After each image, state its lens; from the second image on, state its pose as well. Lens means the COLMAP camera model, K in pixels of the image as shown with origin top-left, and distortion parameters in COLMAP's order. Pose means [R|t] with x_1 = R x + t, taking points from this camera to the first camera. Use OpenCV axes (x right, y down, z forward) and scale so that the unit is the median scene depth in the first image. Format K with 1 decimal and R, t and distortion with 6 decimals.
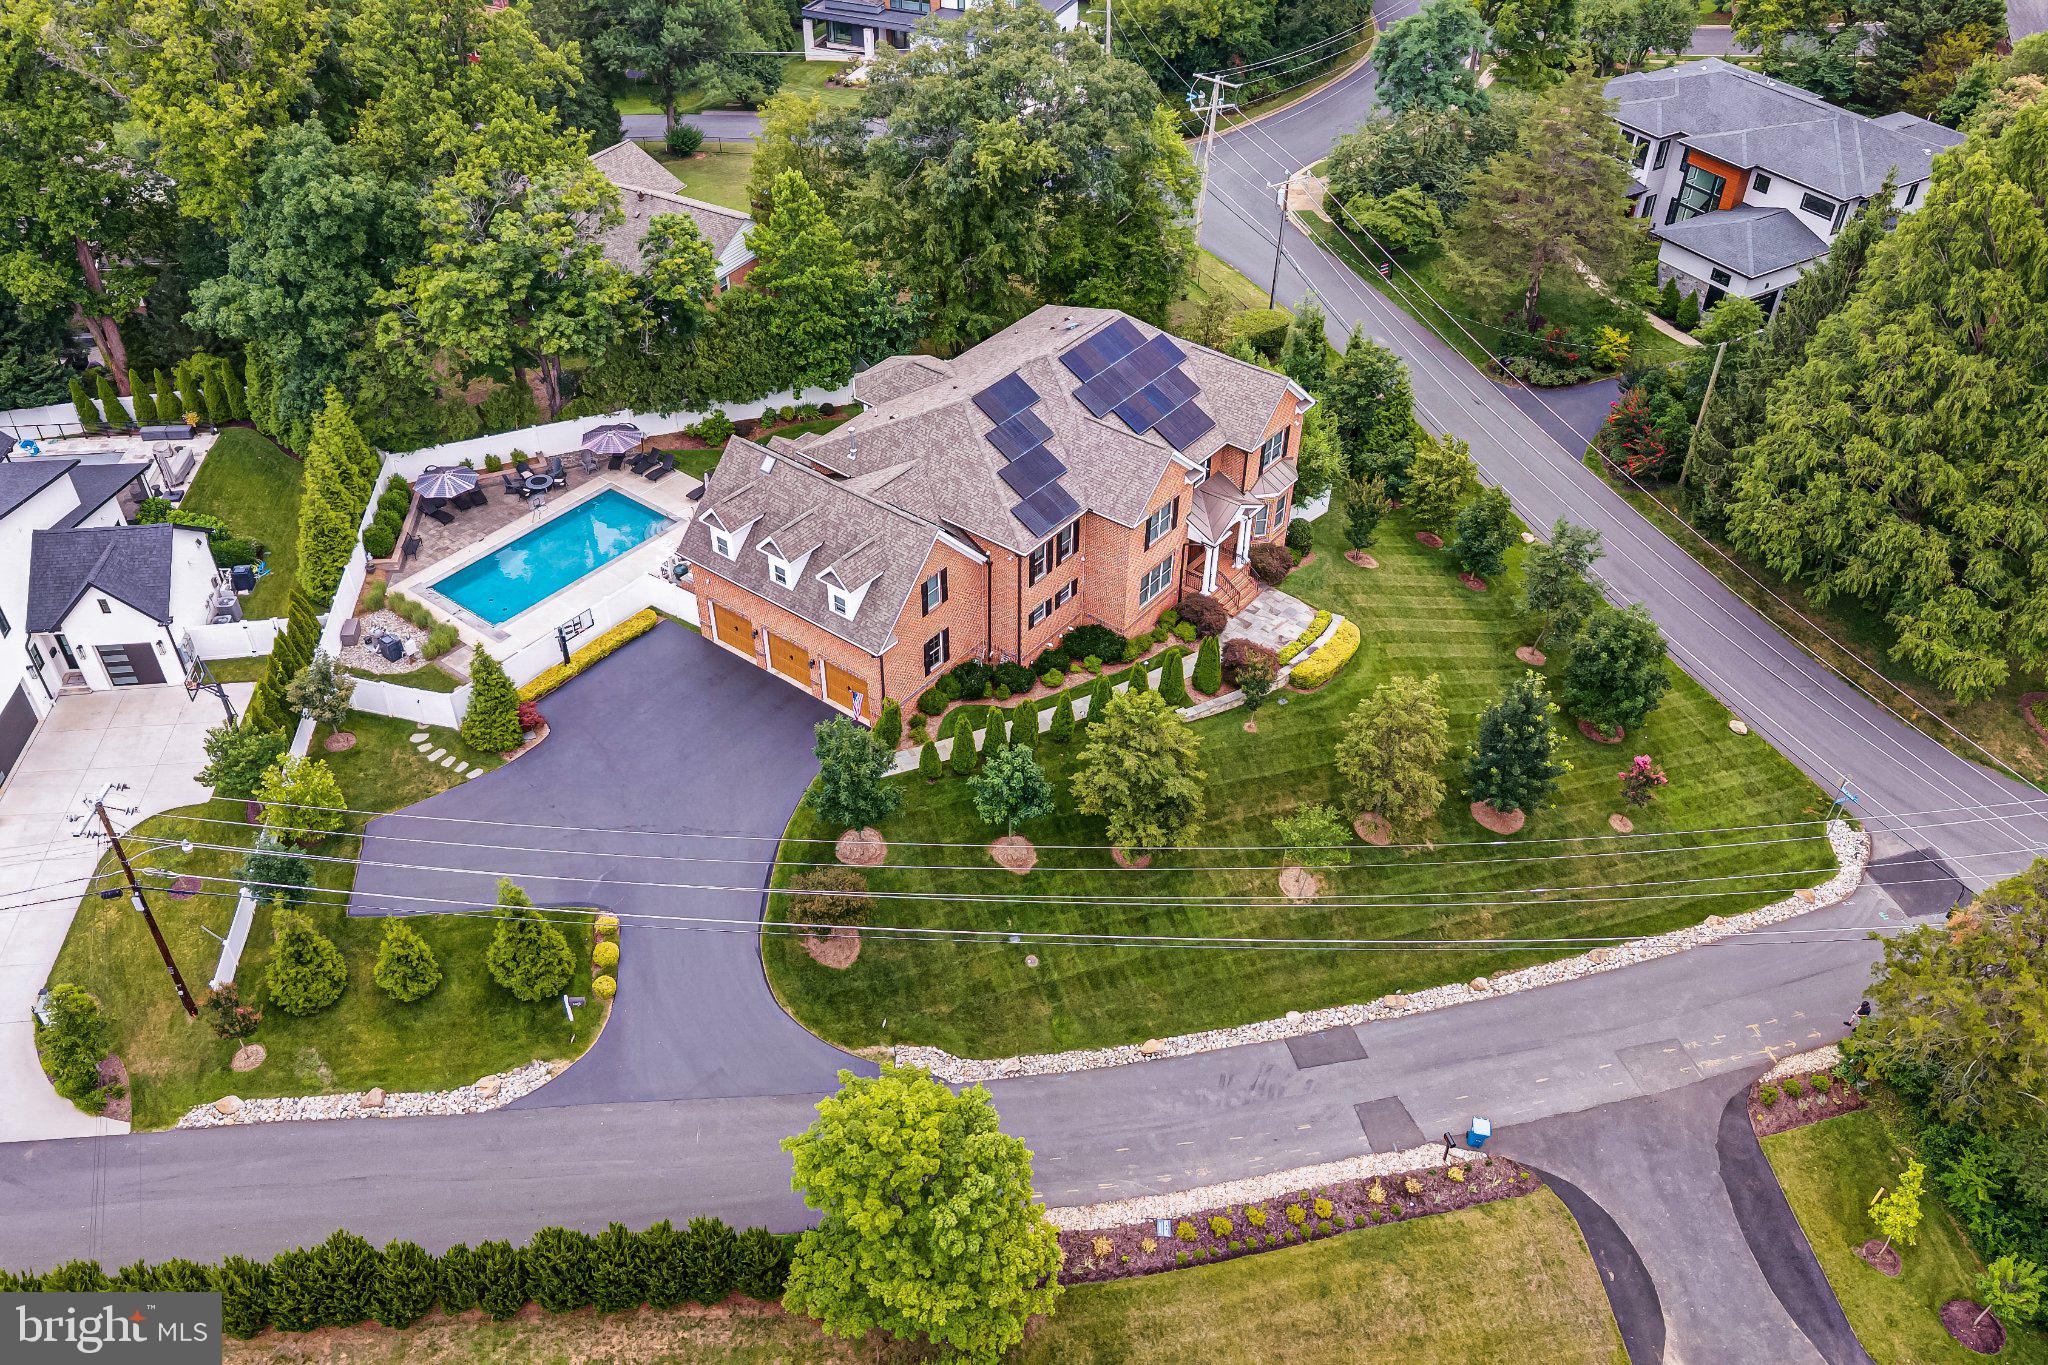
lens RADIAL K [[1793.9, 0, 1081.4], [0, 1793.9, 687.9], [0, 0, 1]] dist [0.060589, -0.005739]
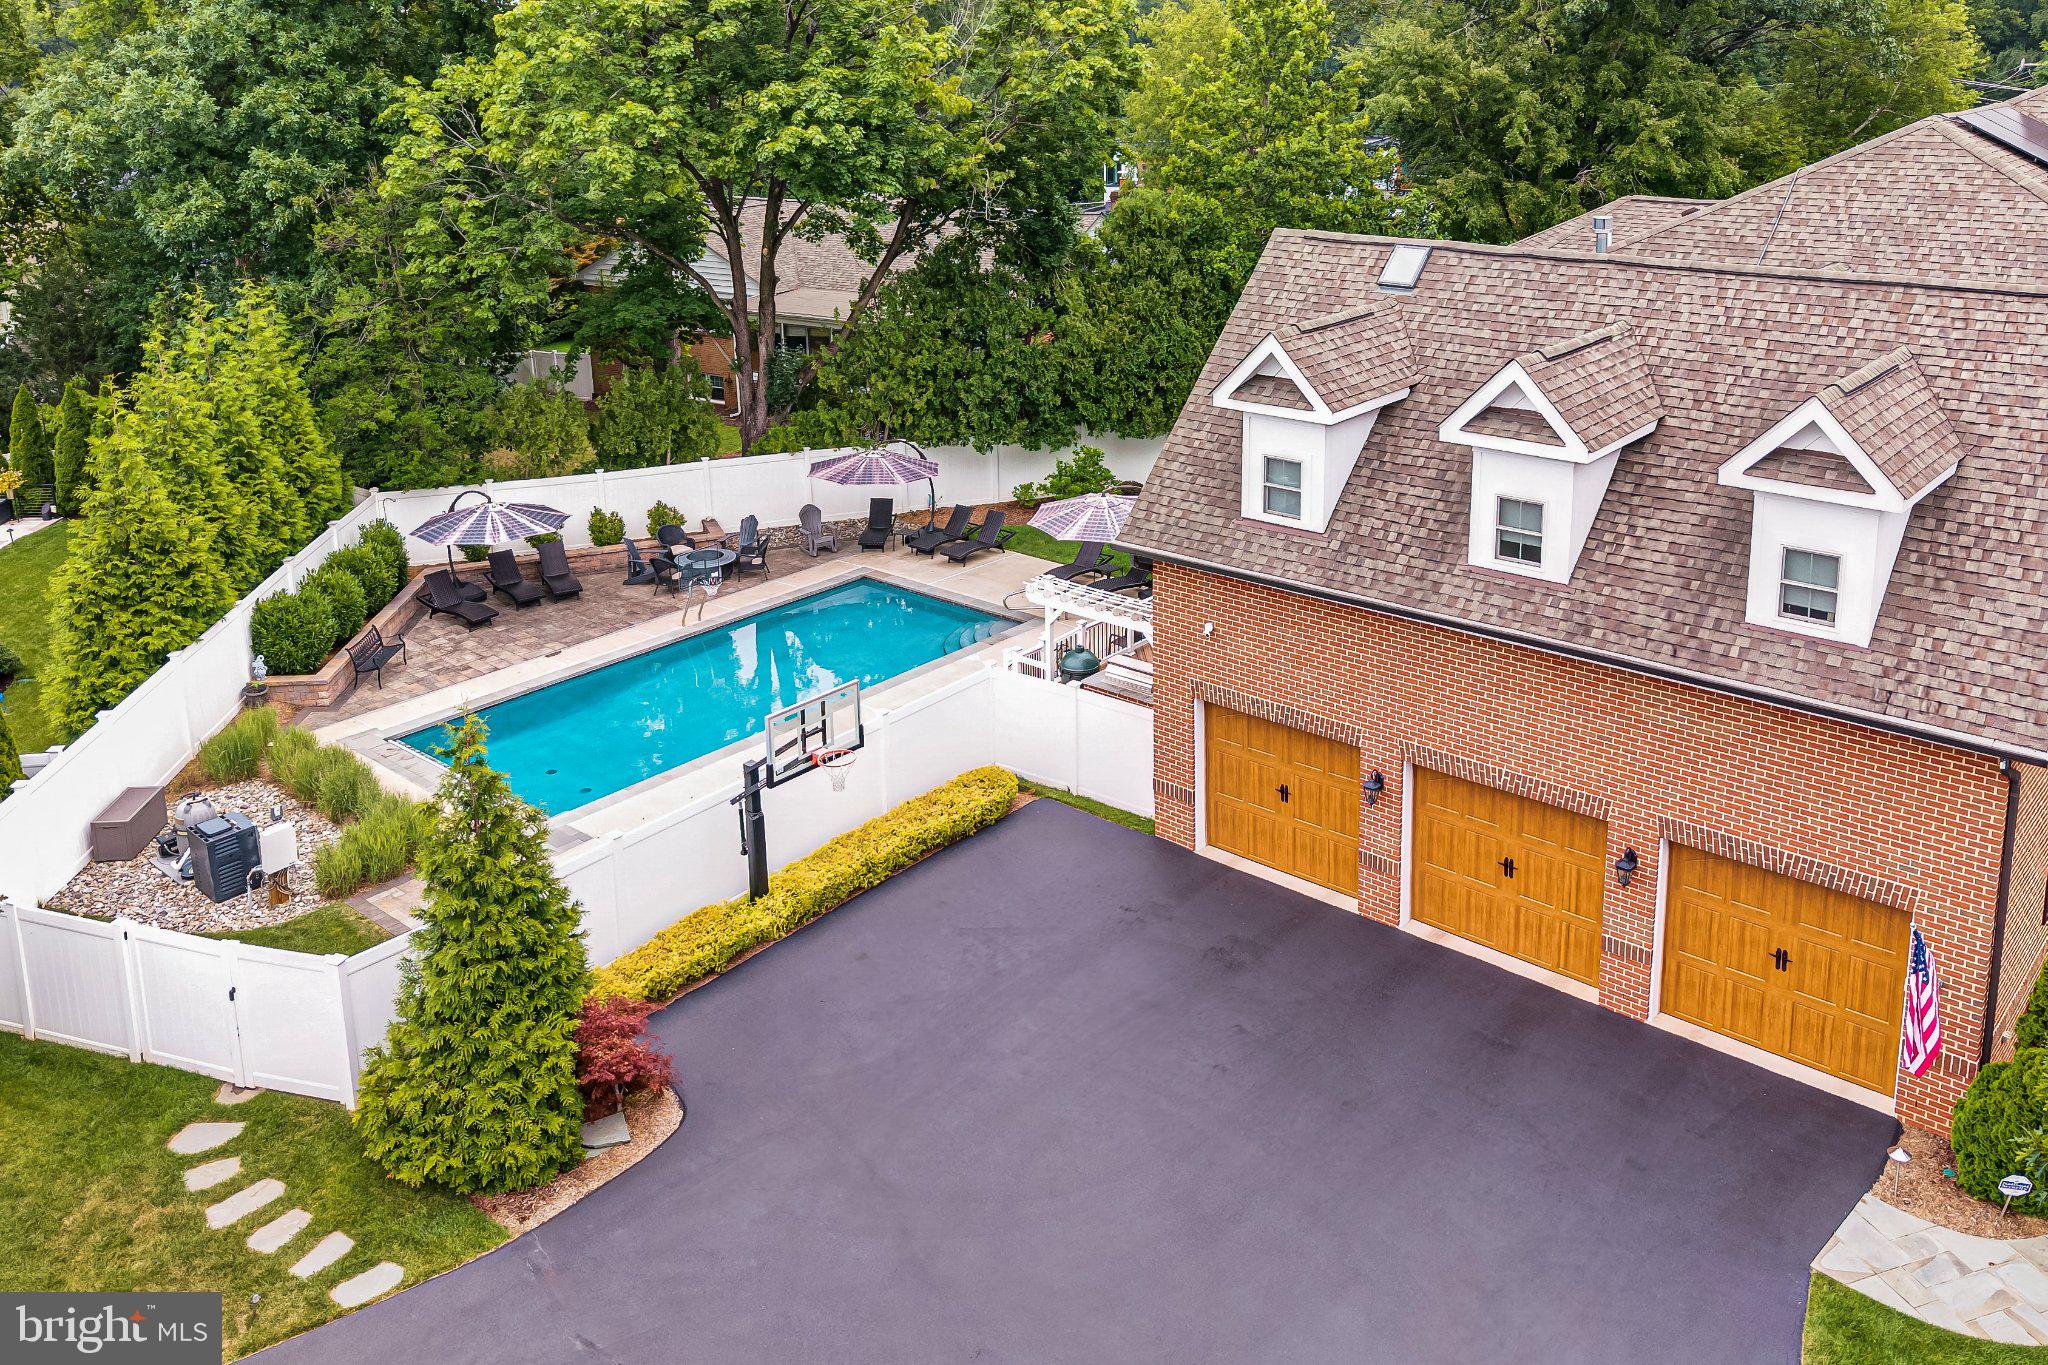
lens RADIAL K [[1711.8, 0, 1113.7], [0, 1711.8, 434.1], [0, 0, 1]] dist [0.009642, -0.008893]
pose [[0.999243, -0.012602, -0.036793, -0.204153], [-0.004133, 0.906277, -0.422665, 0.037145], [0.038671, 0.422497, 0.905539, 0.675937]]
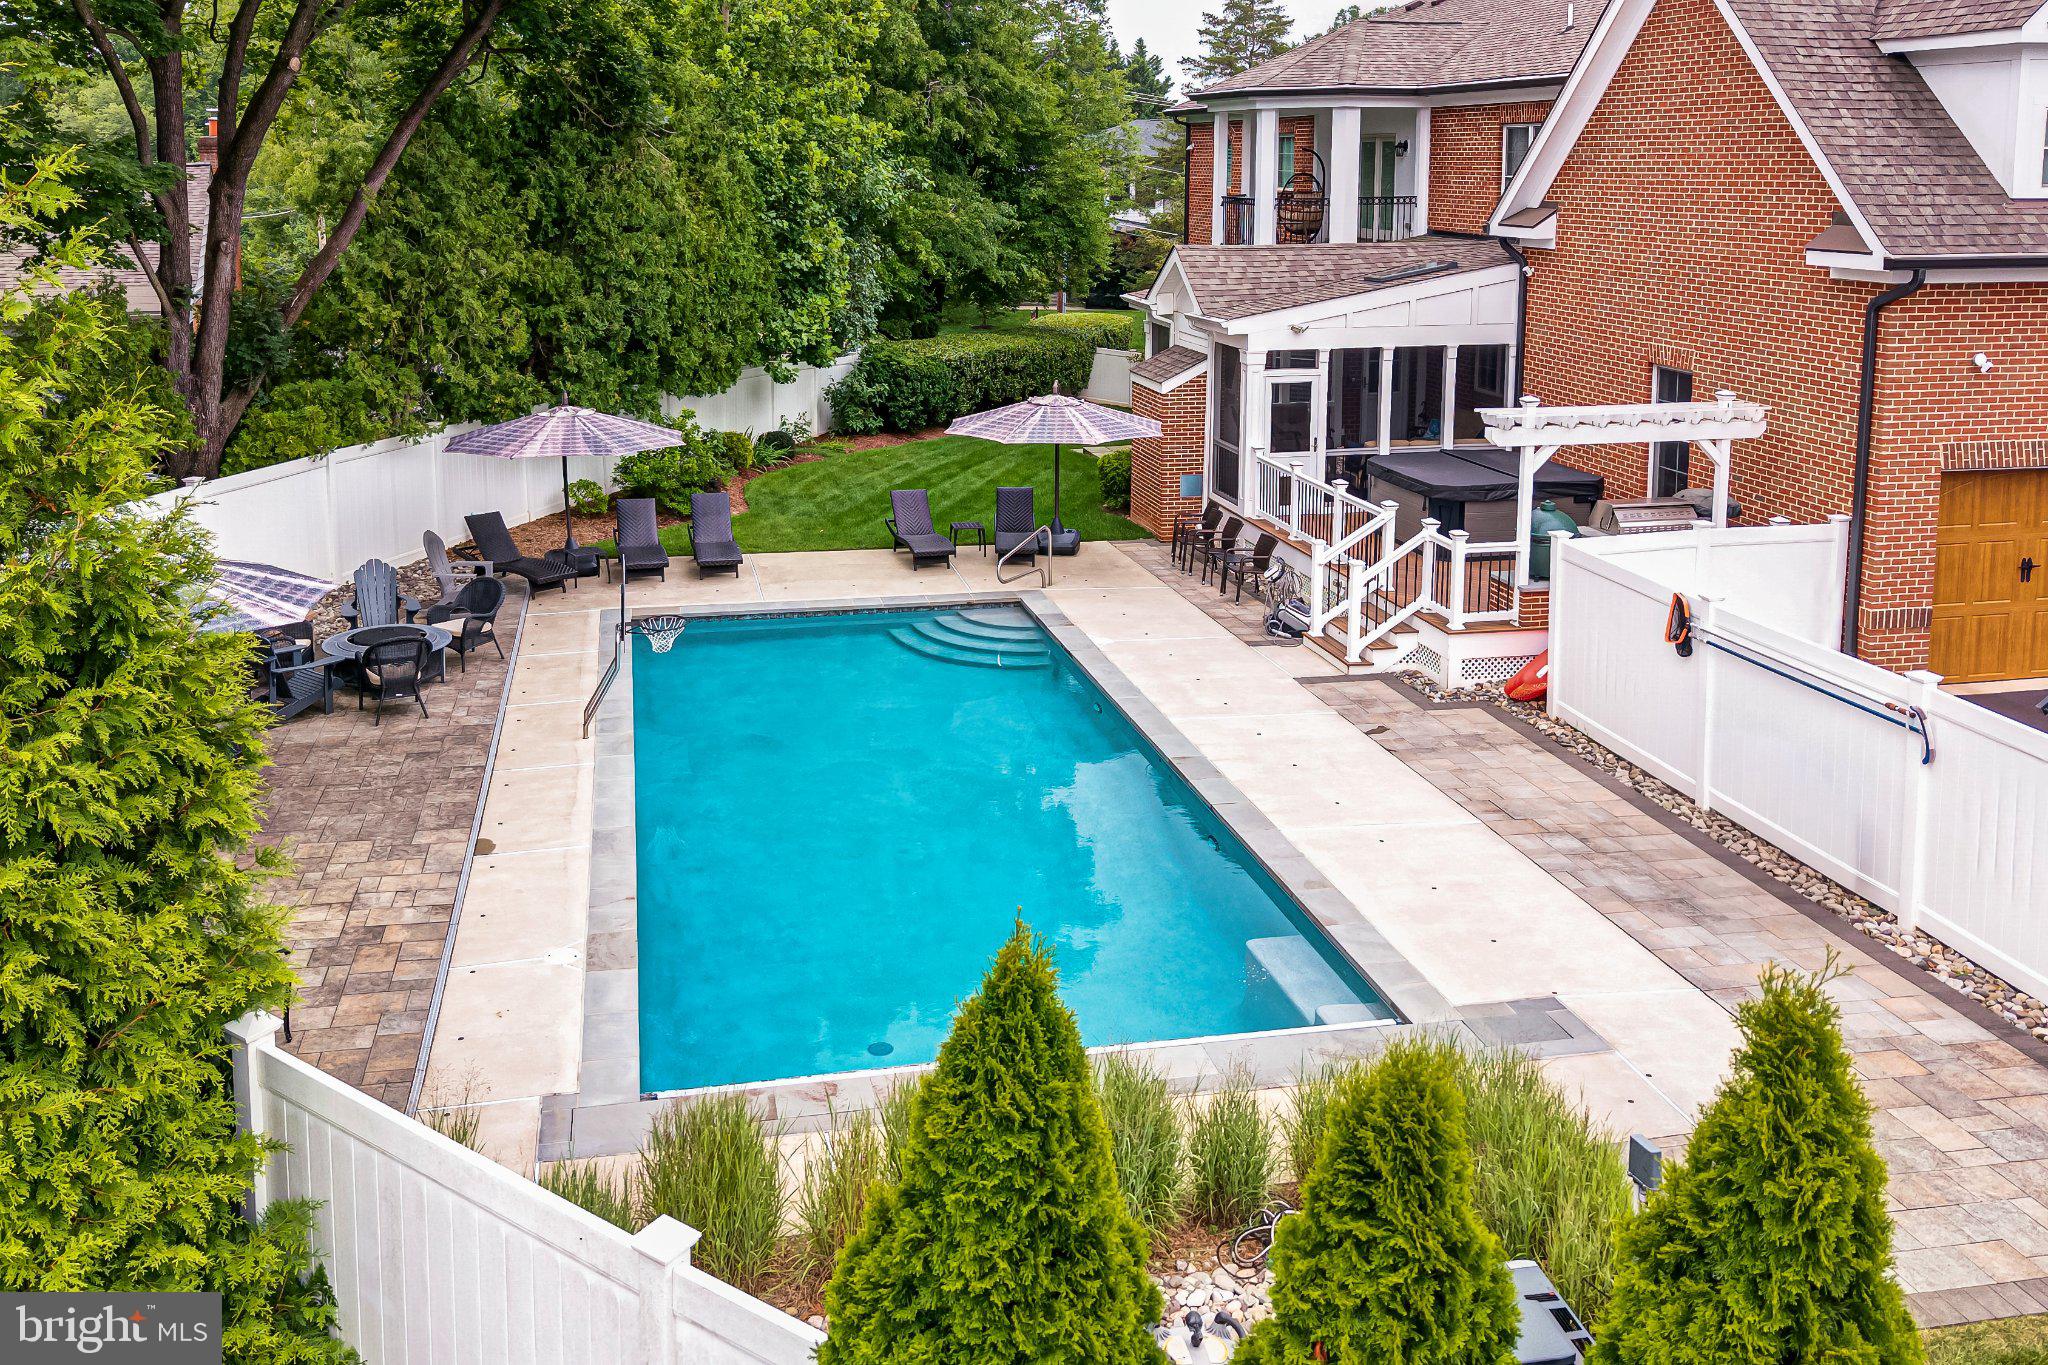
lens RADIAL K [[1688.8, 0, 958.6], [0, 1688.8, 391.7], [0, 0, 1]] dist [0.026017, -0.015891]
pose [[0.652640, -0.104845, 0.750379, -0.444266], [0.476056, 0.827217, -0.298467, -0.050744], [-0.589433, 0.552014, 0.589787, 0.906660]]
